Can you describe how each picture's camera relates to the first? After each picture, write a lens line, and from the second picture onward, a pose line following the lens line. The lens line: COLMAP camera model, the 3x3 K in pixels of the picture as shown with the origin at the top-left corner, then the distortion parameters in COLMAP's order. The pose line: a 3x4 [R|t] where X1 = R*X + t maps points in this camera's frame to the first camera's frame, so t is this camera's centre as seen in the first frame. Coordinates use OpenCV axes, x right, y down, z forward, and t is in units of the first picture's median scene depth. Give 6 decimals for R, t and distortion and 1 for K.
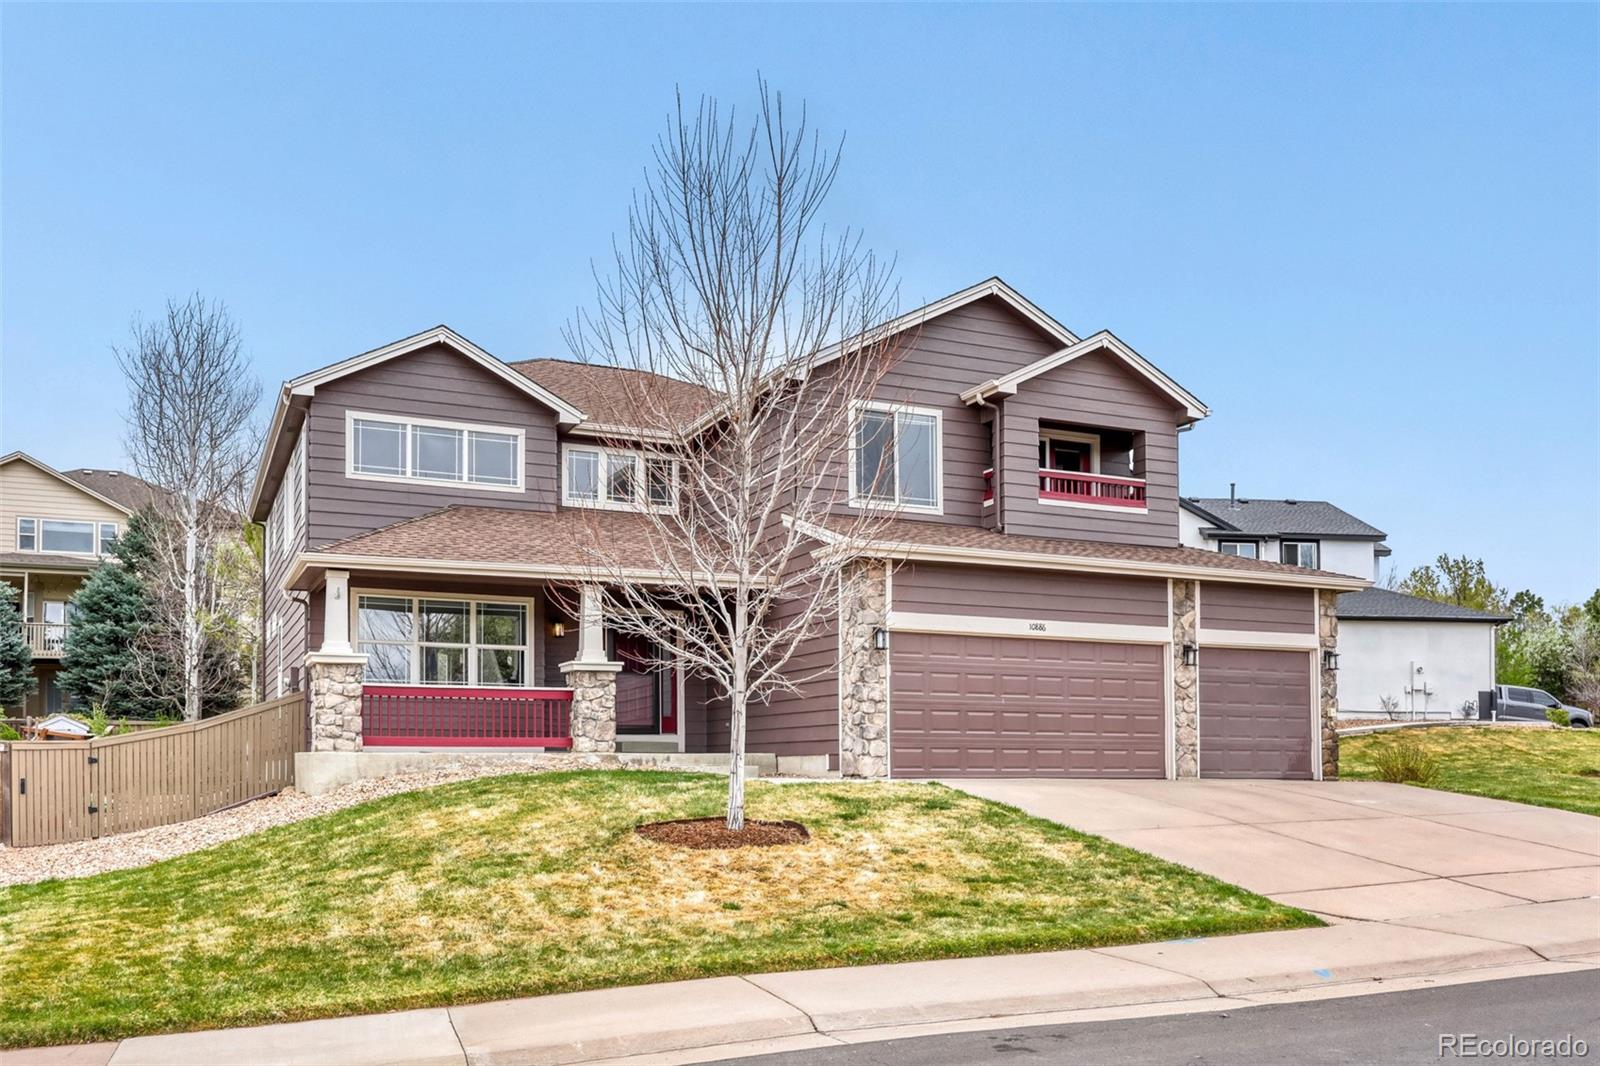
lens RADIAL K [[1504.6, 0, 797.3], [0, 1504.6, 533.8], [0, 0, 1]] dist [0.010306, 0.006286]
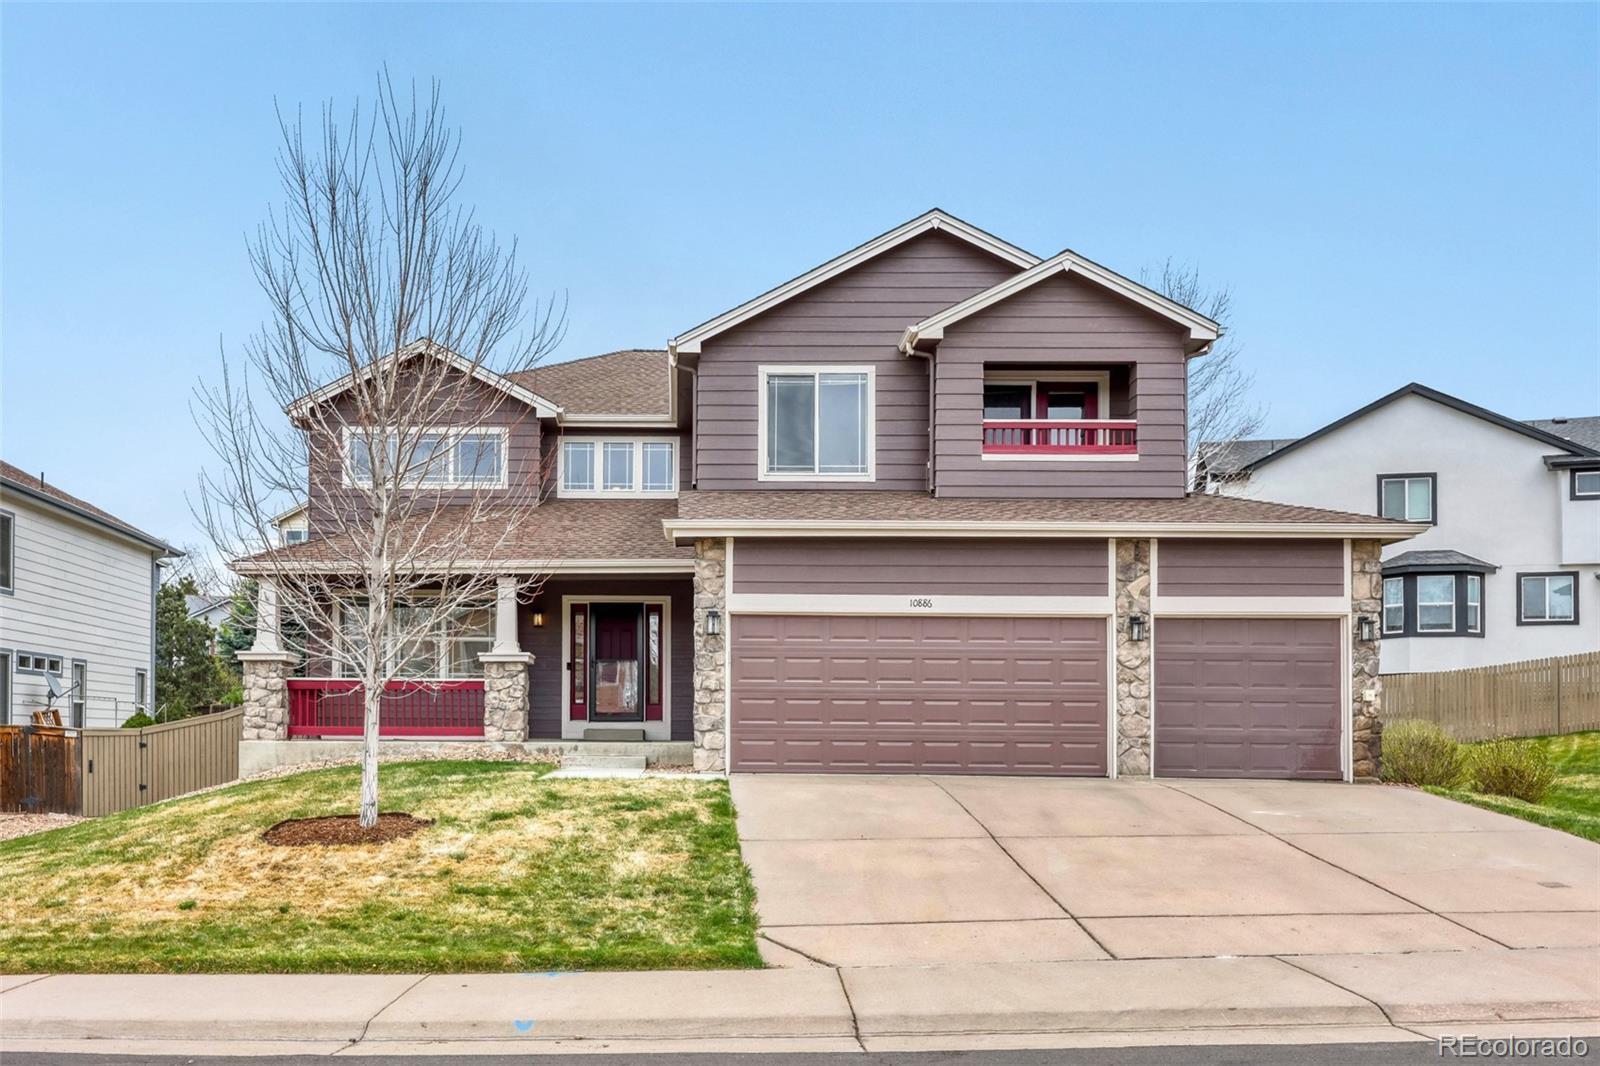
lens RADIAL K [[1504.6, 0, 798.8], [0, 1504.6, 532.6], [0, 0, 1]] dist [0.010306, 0.006286]
pose [[0.884474, -0.055825, -0.463238, 0.481723], [0.065454, 0.997844, 0.004722, 0.011177], [0.461976, -0.034497, 0.886221, 0.177341]]
